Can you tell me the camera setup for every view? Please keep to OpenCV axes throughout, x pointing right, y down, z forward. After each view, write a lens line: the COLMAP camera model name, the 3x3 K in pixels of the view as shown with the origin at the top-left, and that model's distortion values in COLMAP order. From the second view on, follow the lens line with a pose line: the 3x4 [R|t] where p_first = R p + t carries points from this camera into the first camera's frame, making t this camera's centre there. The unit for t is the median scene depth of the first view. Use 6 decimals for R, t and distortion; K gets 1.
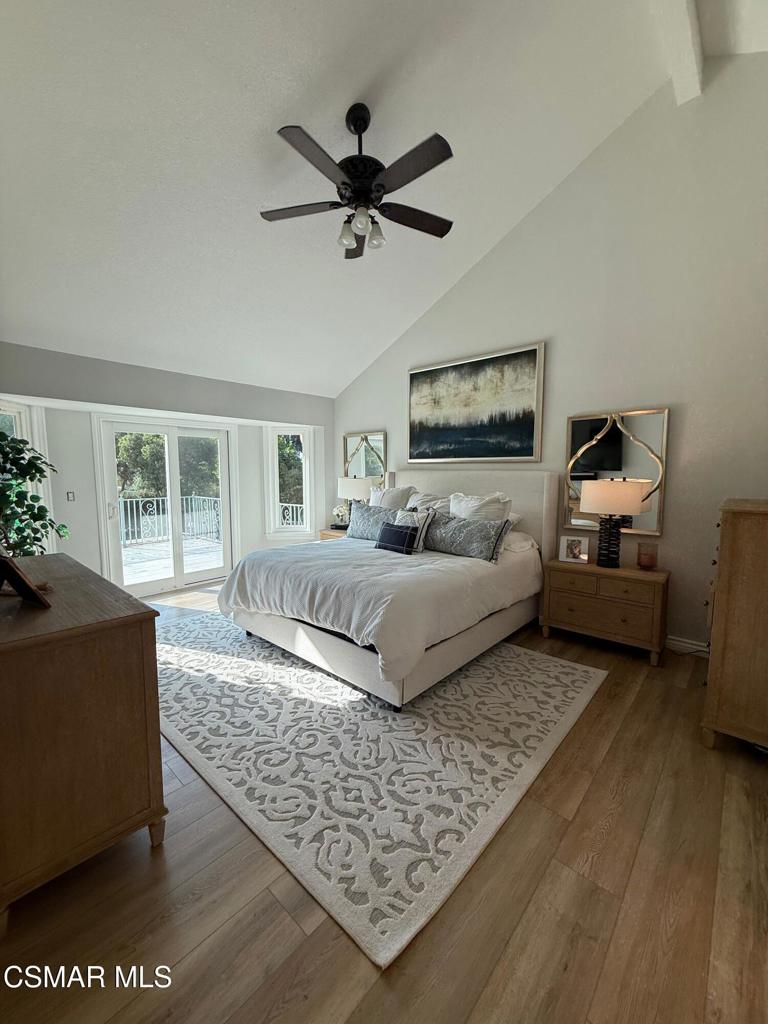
lens RADIAL K [[408.1, 0, 386.7], [0, 408.1, 512.0], [0, 0, 1]] dist [0.000209, 0.000155]
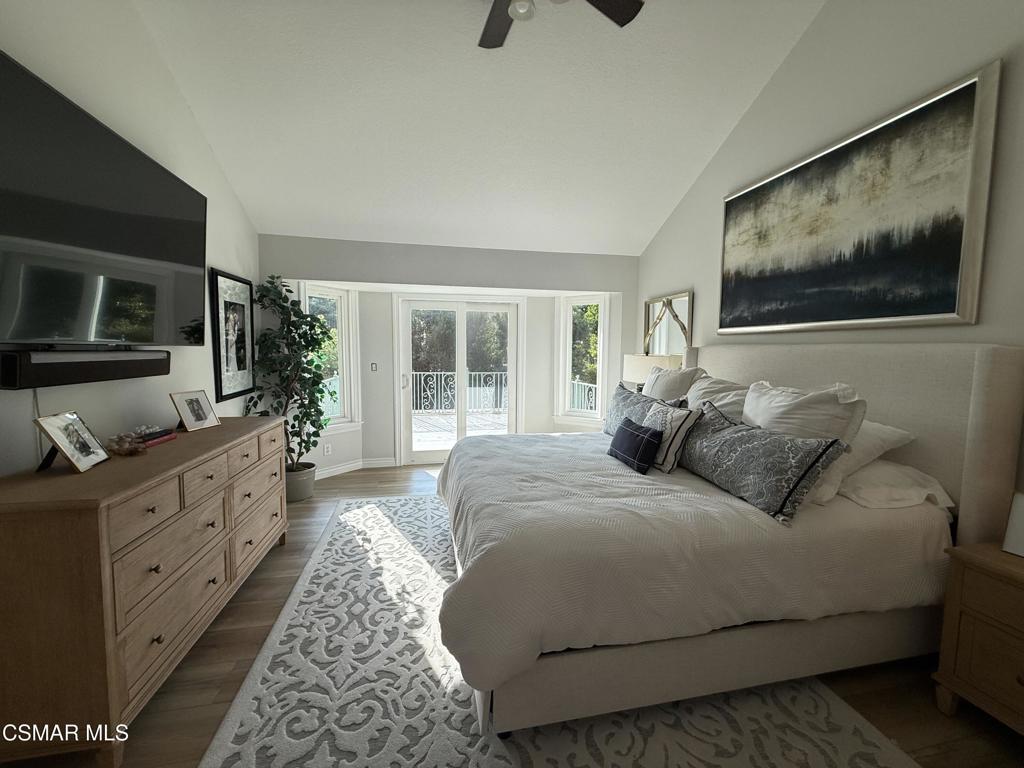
lens RADIAL K [[408.1, 0, 511.9], [0, 408.1, 383.7], [0, 0, 1]] dist [0.000209, 0.000155]
pose [[0.804861, 0.054340, -0.590971, 0.238115], [-0.065832, 0.997829, 0.002091, -0.021192], [0.589801, 0.037222, 0.806690, 0.325969]]
